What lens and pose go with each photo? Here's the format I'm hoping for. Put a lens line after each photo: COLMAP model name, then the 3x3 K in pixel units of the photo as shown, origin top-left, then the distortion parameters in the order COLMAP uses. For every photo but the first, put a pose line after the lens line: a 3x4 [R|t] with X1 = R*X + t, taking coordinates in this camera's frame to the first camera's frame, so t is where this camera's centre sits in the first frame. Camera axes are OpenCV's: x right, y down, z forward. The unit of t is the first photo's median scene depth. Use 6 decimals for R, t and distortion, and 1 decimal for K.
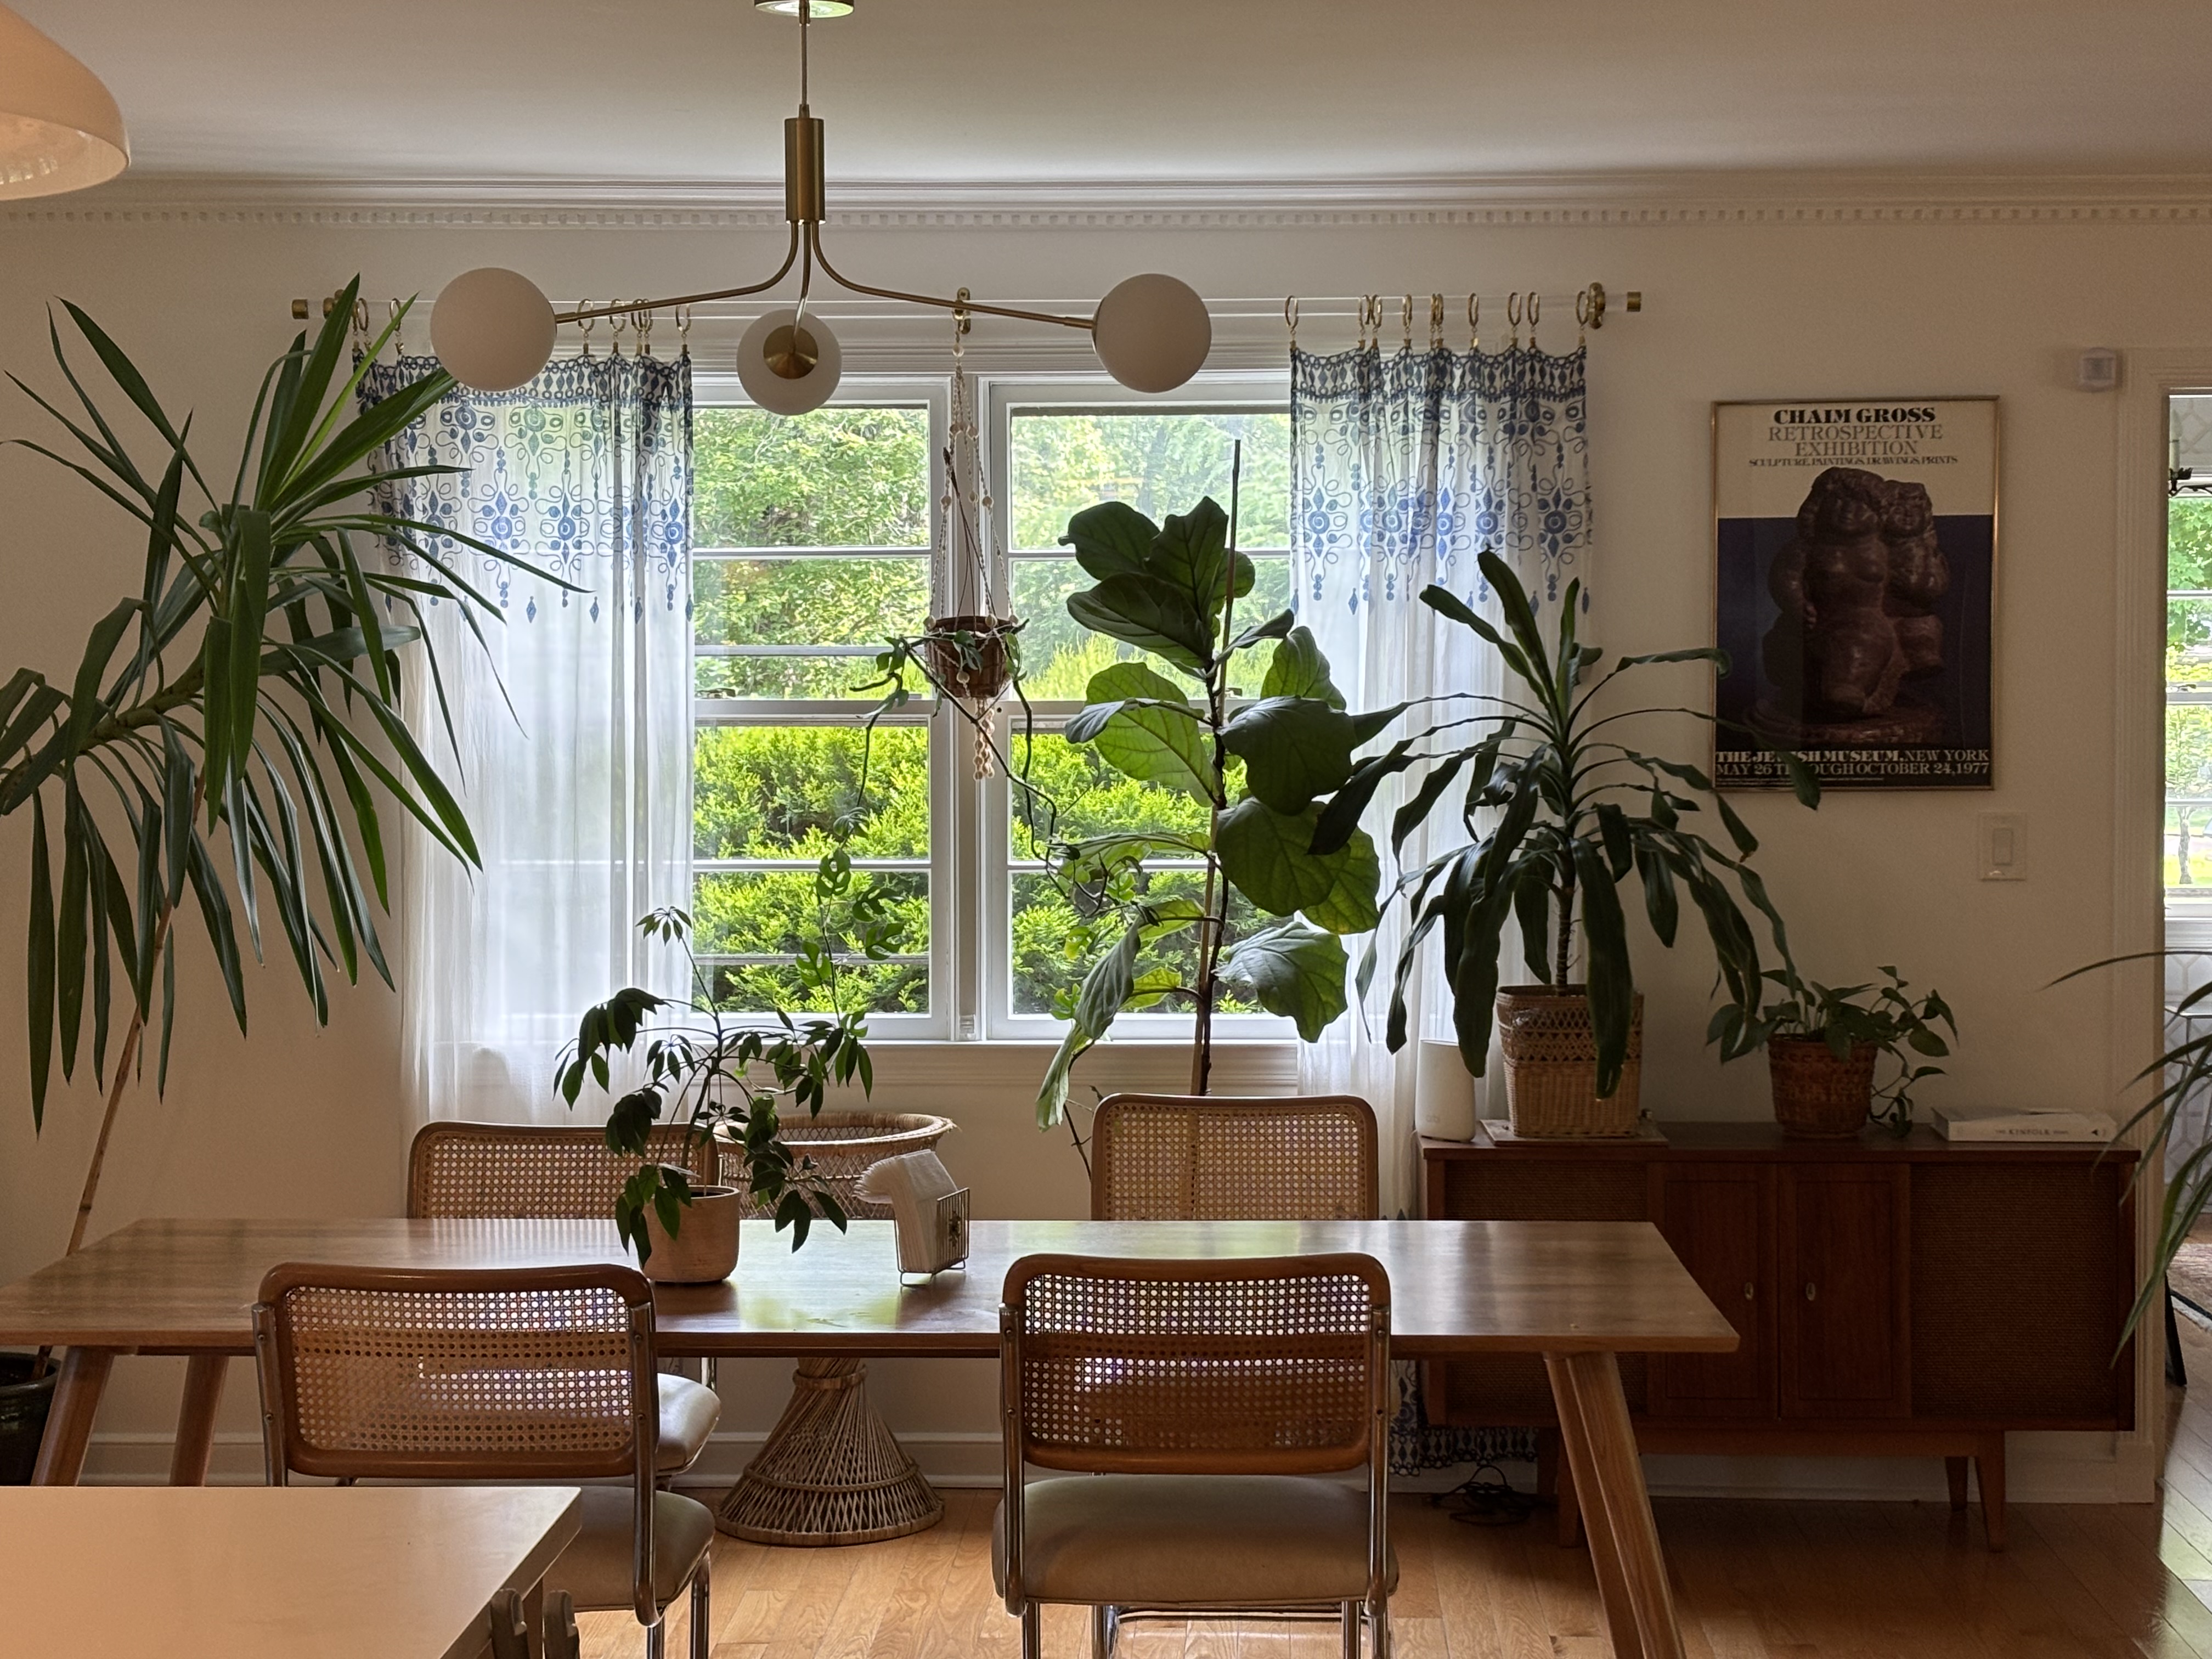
lens RADIAL K [[3731.0, 0, 1106.0], [0, 3731.0, 829.5], [0, 0, 1]] dist [0.012158, 1.248275]
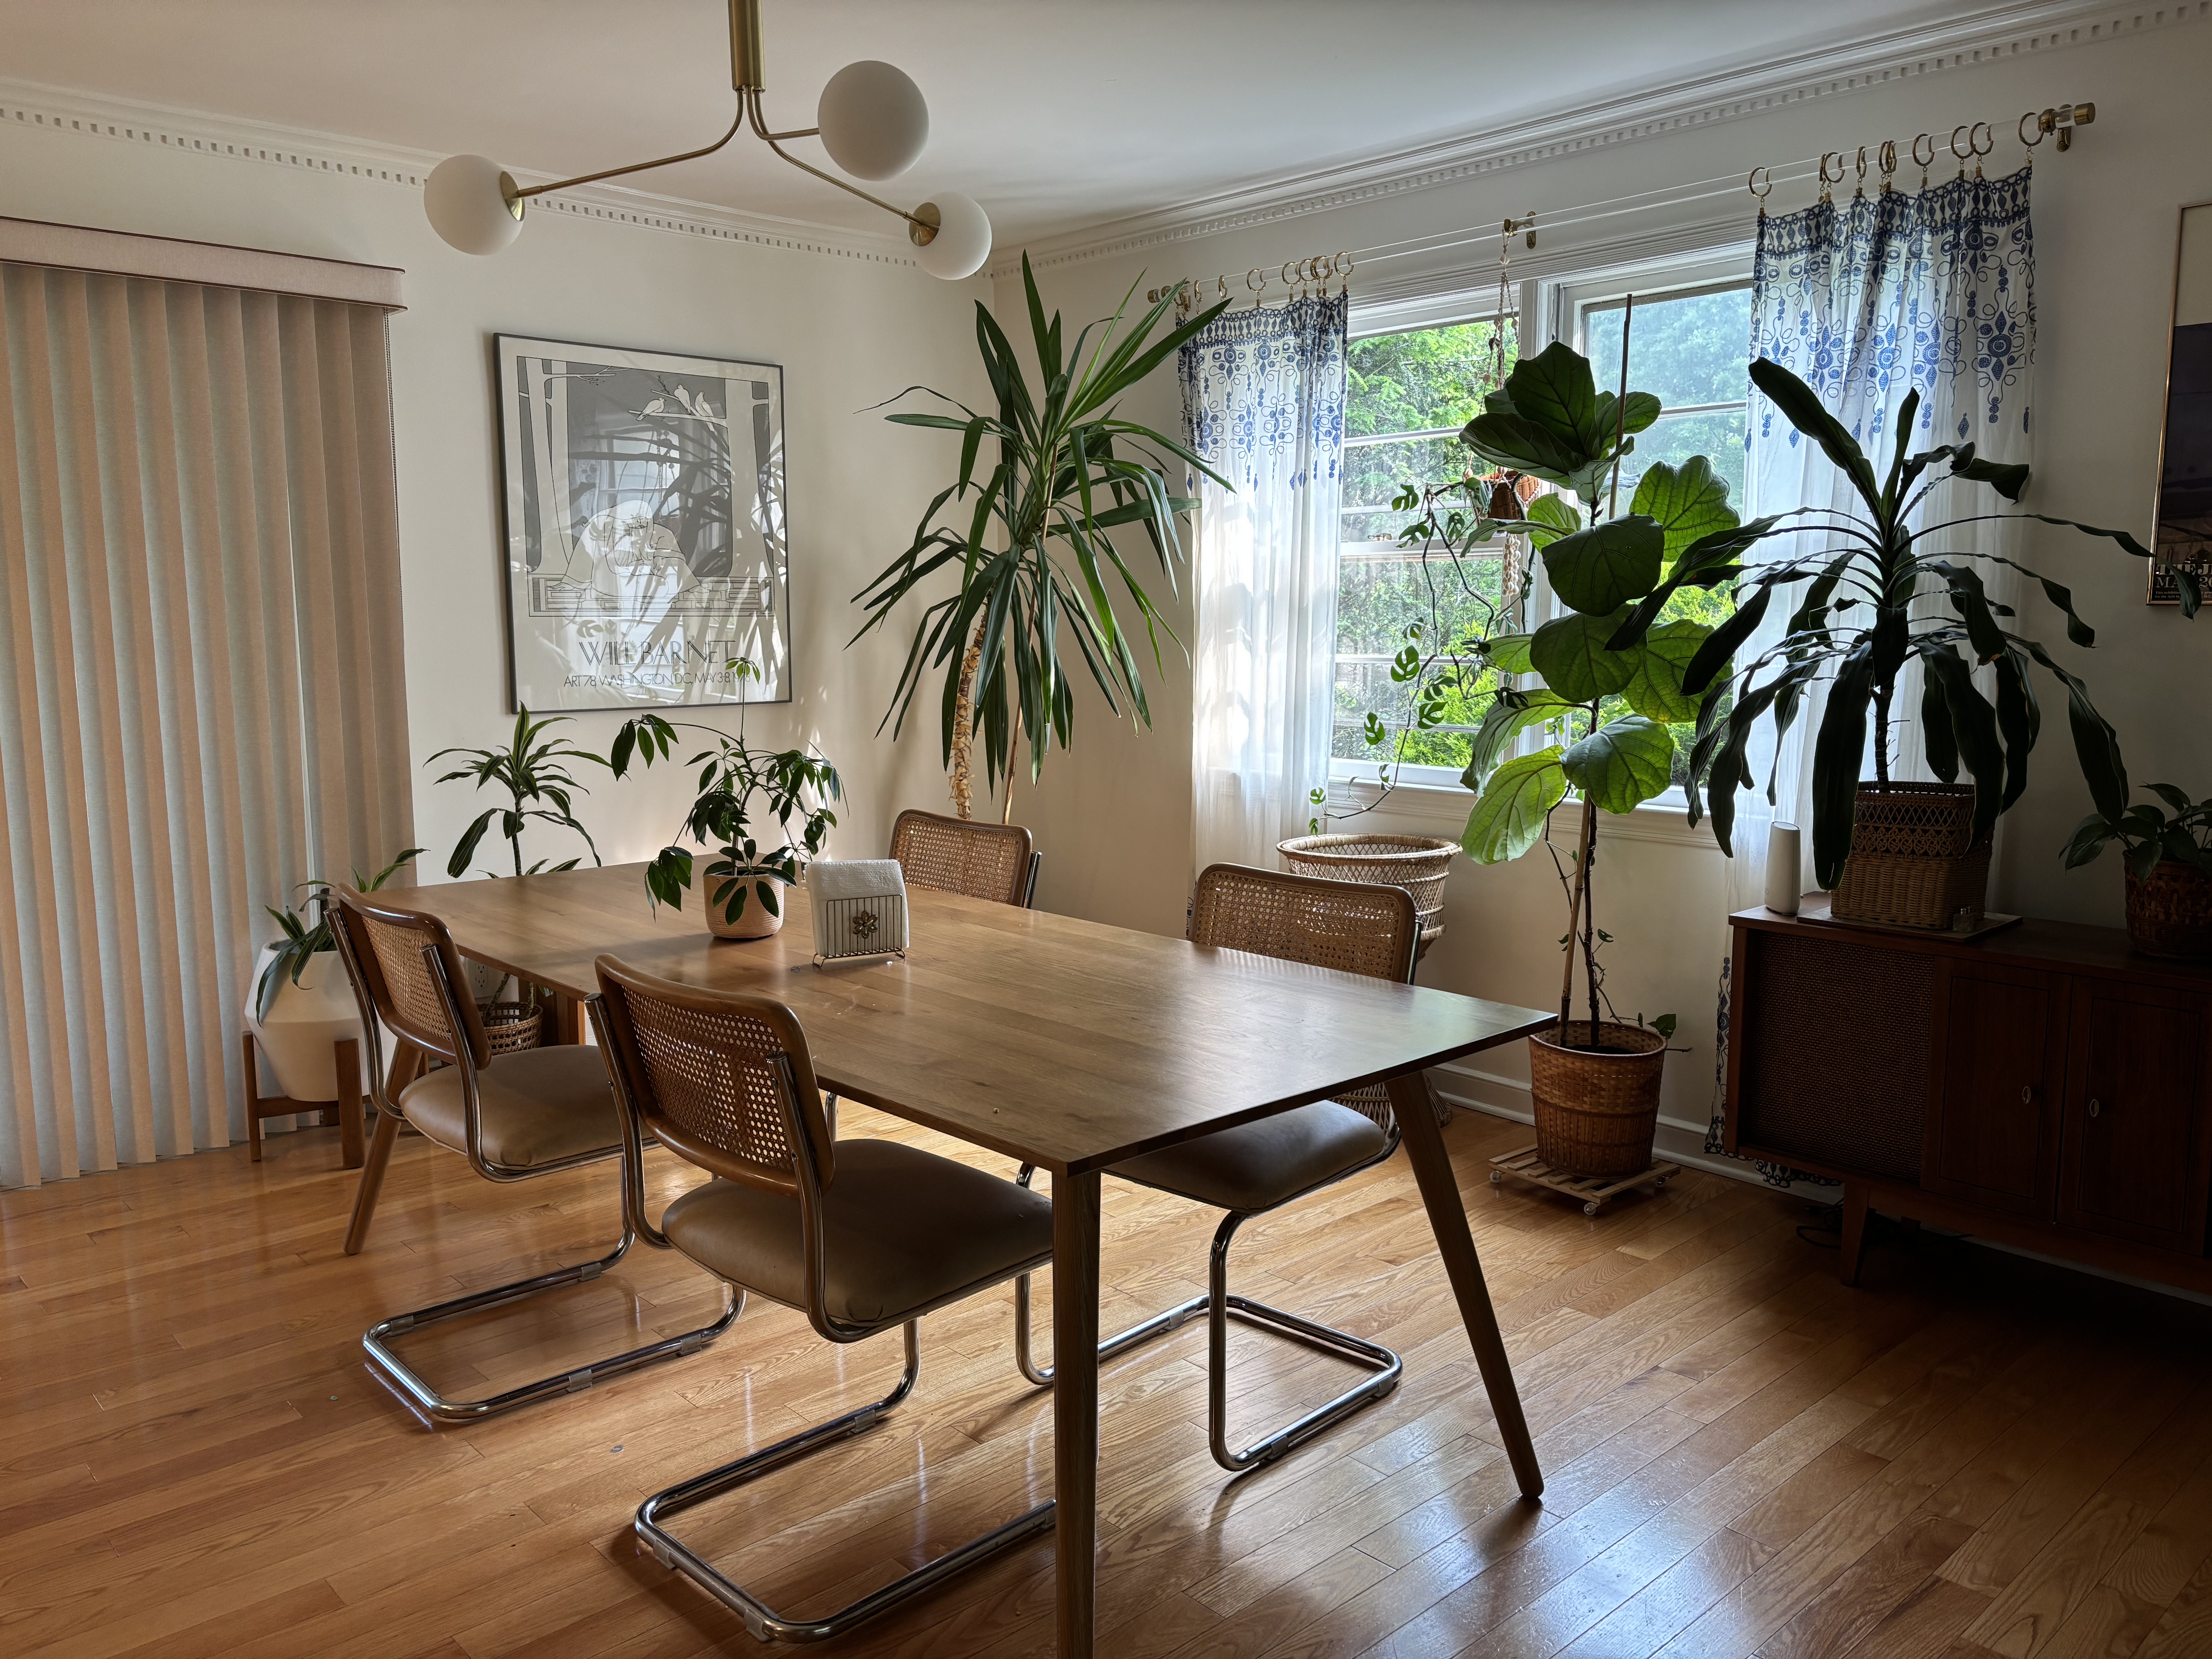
lens RADIAL K [[1672.9, 0, 1106.0], [0, 1672.9, 829.5], [0, 0, 1]] dist [0.032502, -0.041473]
pose [[0.710837, 0.093230, -0.697151, 0.286163], [-0.027559, 0.994107, 0.104843, 0.010715], [0.702817, -0.055313, 0.709217, 0.479032]]
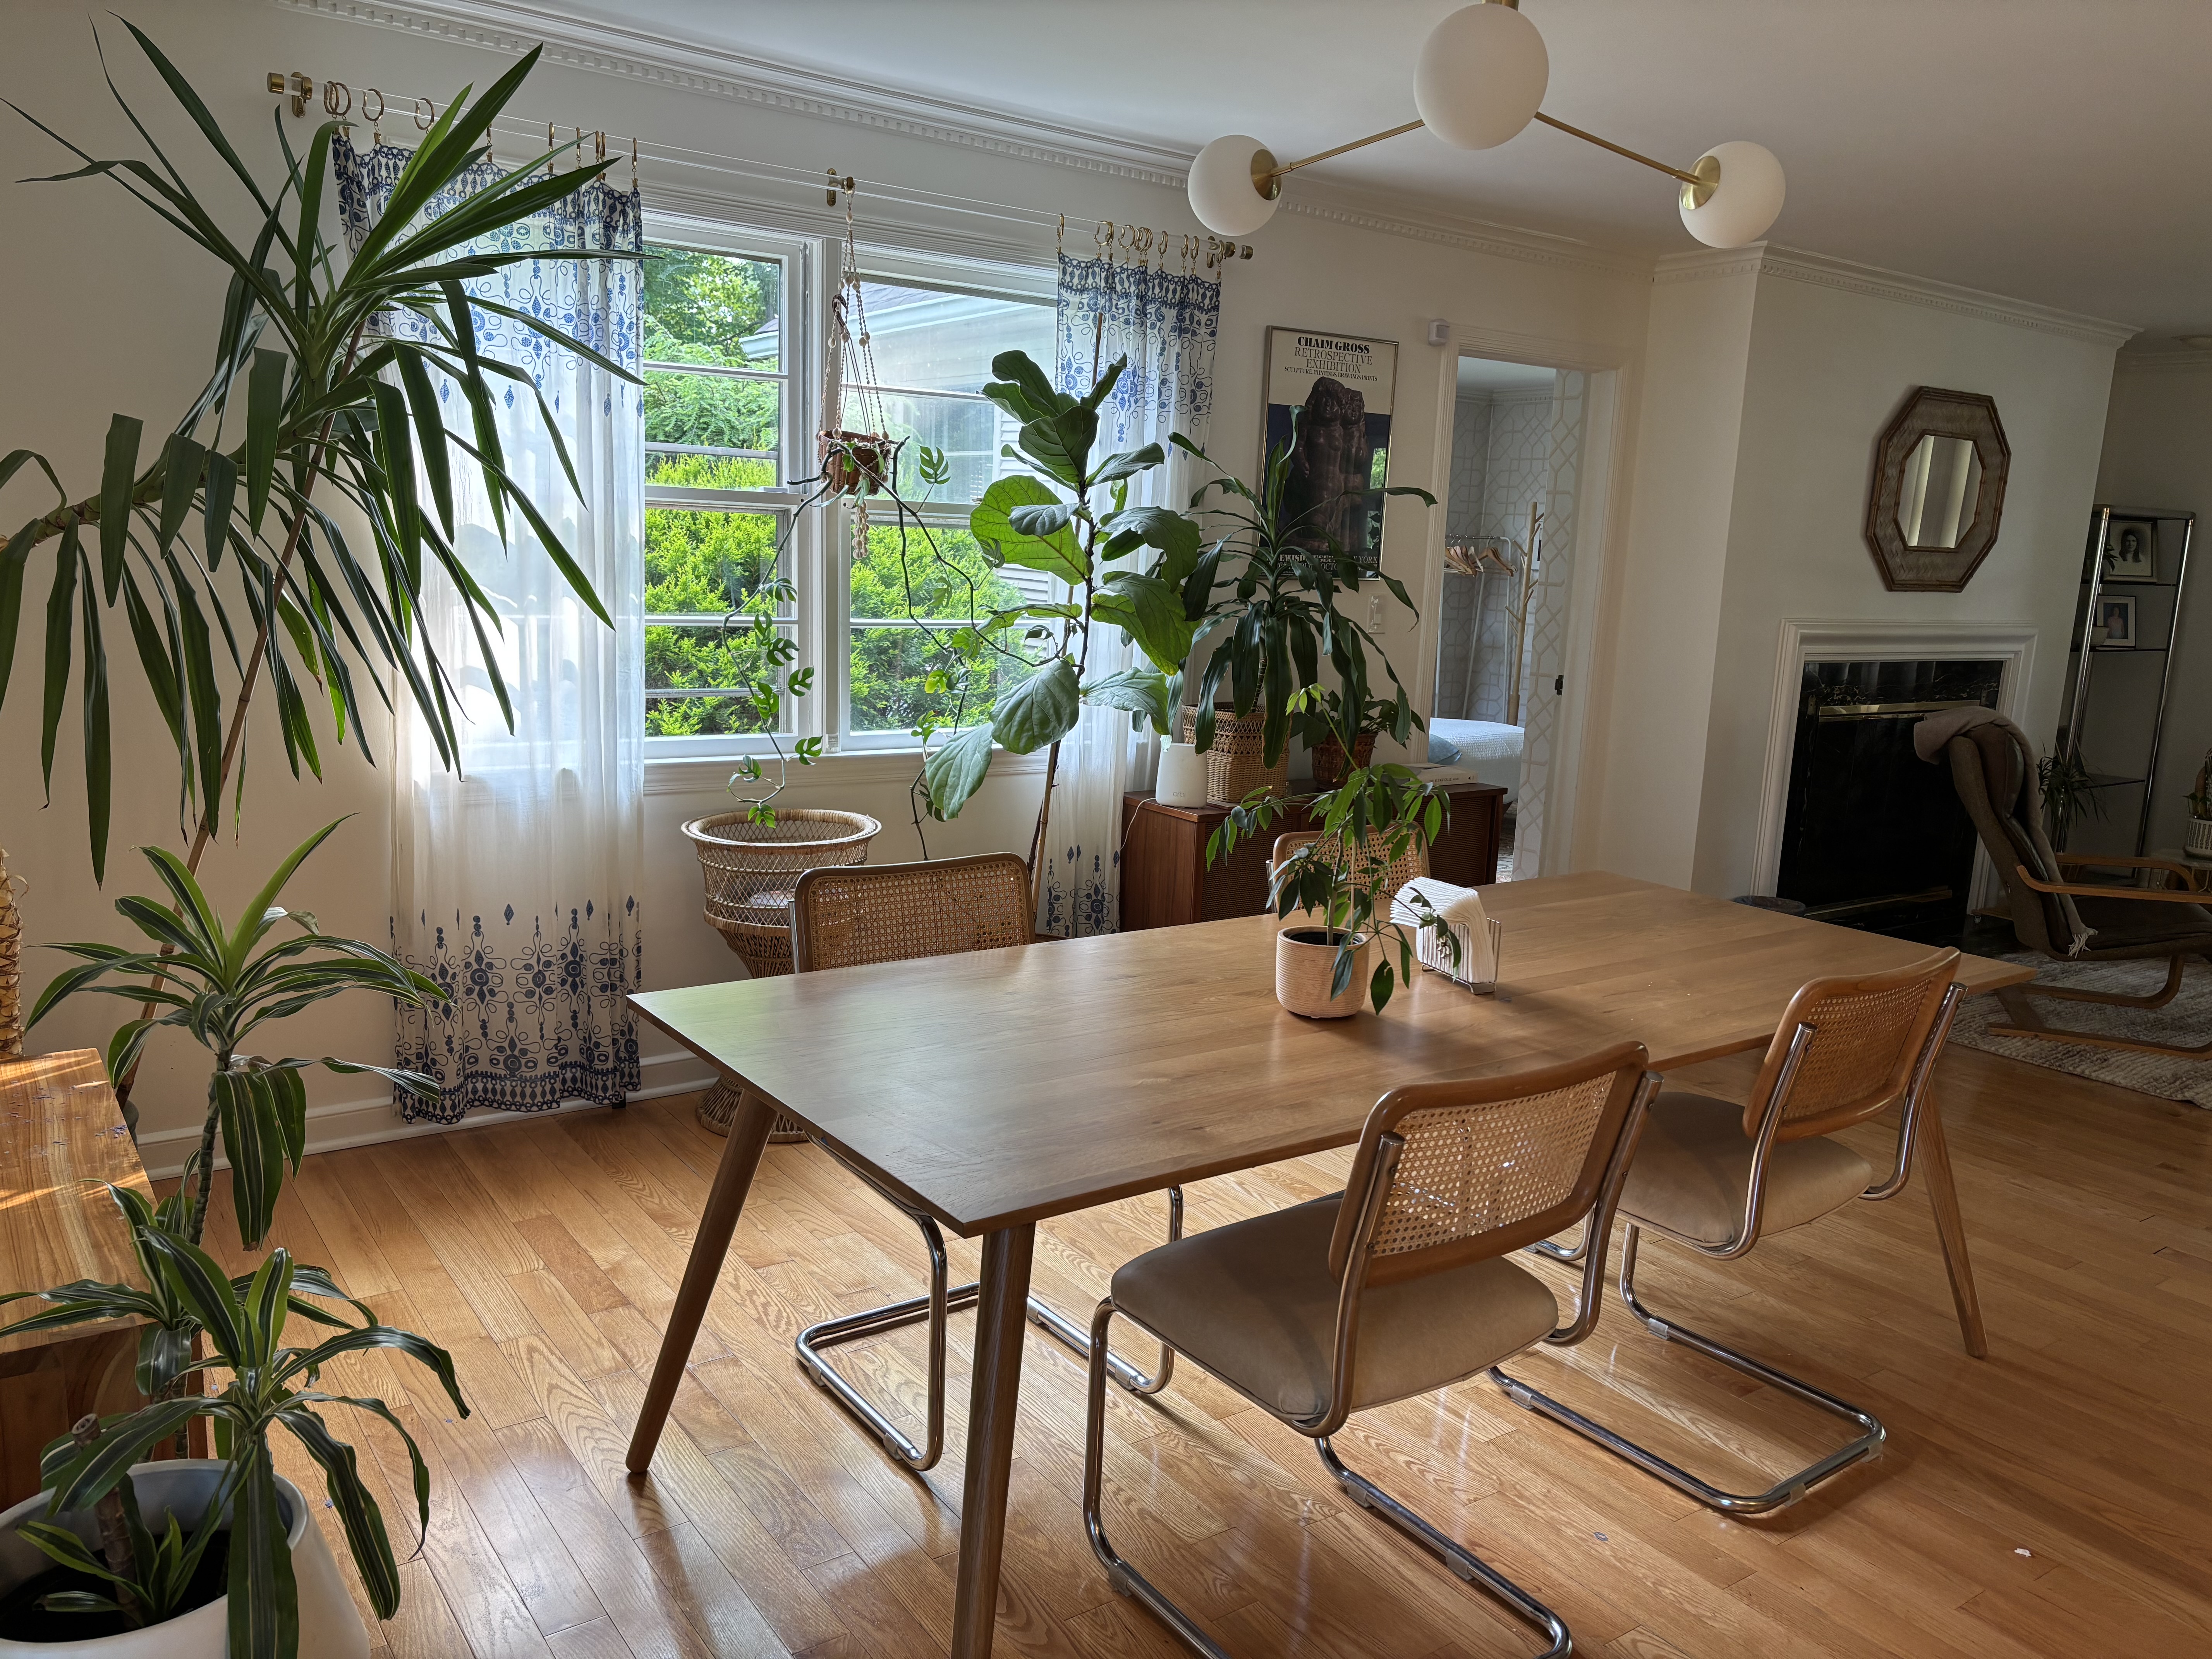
lens RADIAL K [[1659.4, 0, 1100.6], [0, 1659.4, 851.9], [0, 0, 1]] dist [0.031758, 0.000674]
pose [[0.788988, -0.081925, 0.608922, -0.338983], [-0.016079, 0.987978, 0.153757, -0.002588], [-0.614198, -0.131103, 0.778186, 0.471614]]
